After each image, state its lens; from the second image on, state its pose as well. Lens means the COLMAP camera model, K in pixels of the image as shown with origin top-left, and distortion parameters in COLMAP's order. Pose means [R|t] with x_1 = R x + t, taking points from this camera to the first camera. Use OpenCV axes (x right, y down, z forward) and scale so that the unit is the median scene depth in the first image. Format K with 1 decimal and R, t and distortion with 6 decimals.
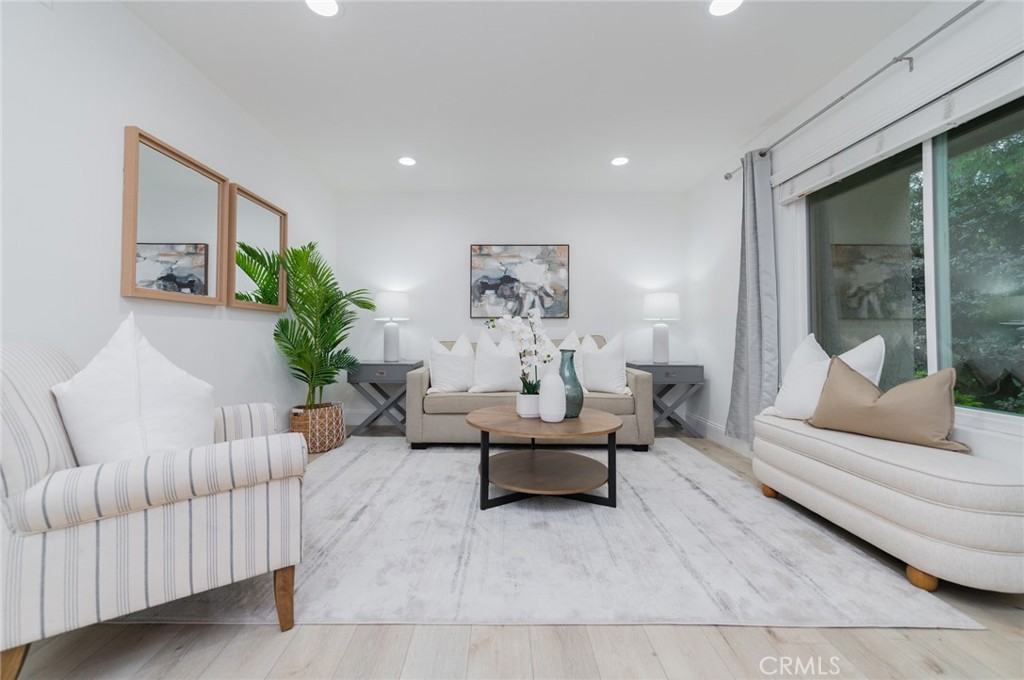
lens RADIAL K [[408.1, 0, 492.2], [0, 408.1, 321.6], [0, 0, 1]] dist [0.002070, -0.000250]
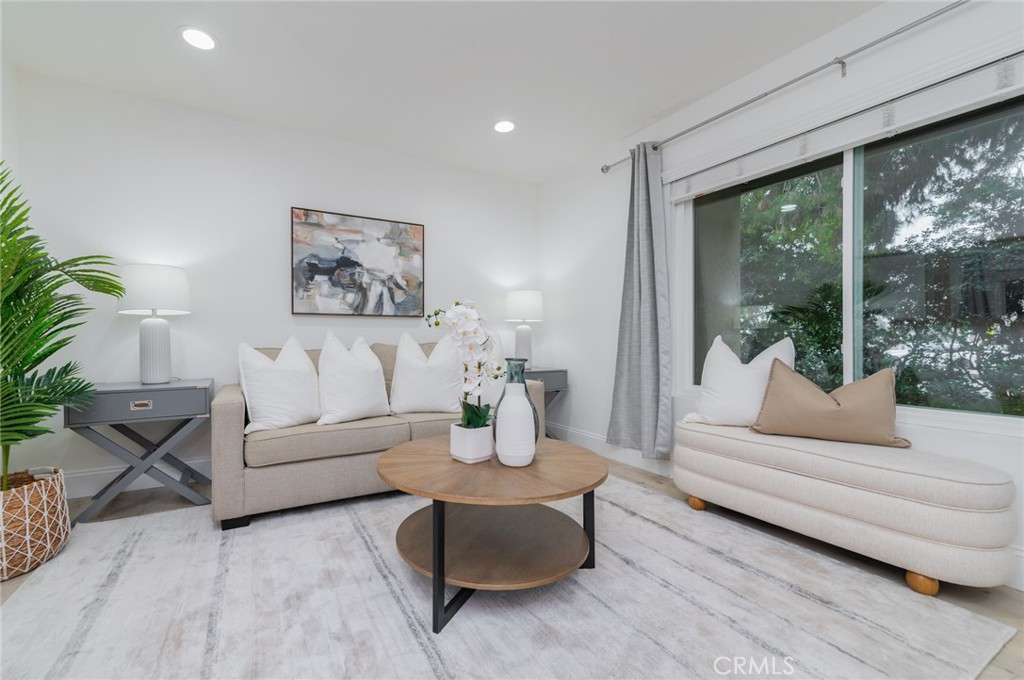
lens RADIAL K [[420.1, 0, 456.8], [0, 420.1, 340.0], [0, 0, 1]] dist [0.002727, 0.000059]
pose [[0.877013, -0.004787, 0.480442, -0.189031], [-0.012461, 0.999387, 0.032704, 0.010327], [-0.480305, -0.034669, 0.876416, 0.302937]]
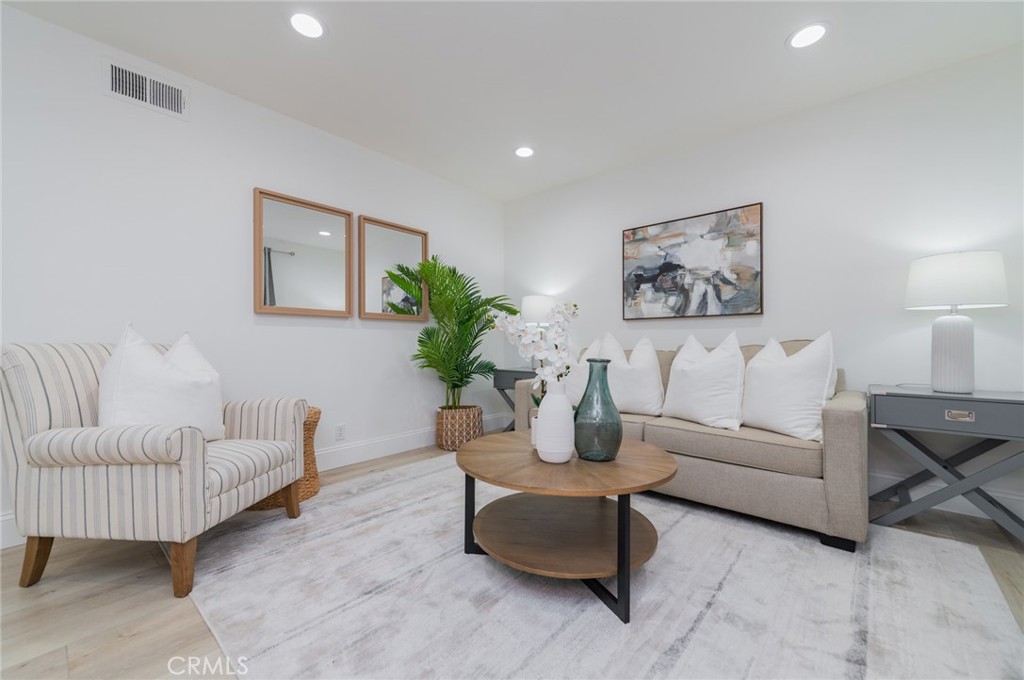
lens RADIAL K [[399.3, 0, 512.0], [0, 399.3, 340.0], [0, 0, 1]] dist [0.004608, -0.000256]
pose [[0.766203, -0.009116, -0.642534, 0.365628], [0.023665, 0.999621, 0.014037, 0.018575], [0.642162, -0.025961, 0.766129, 0.299065]]
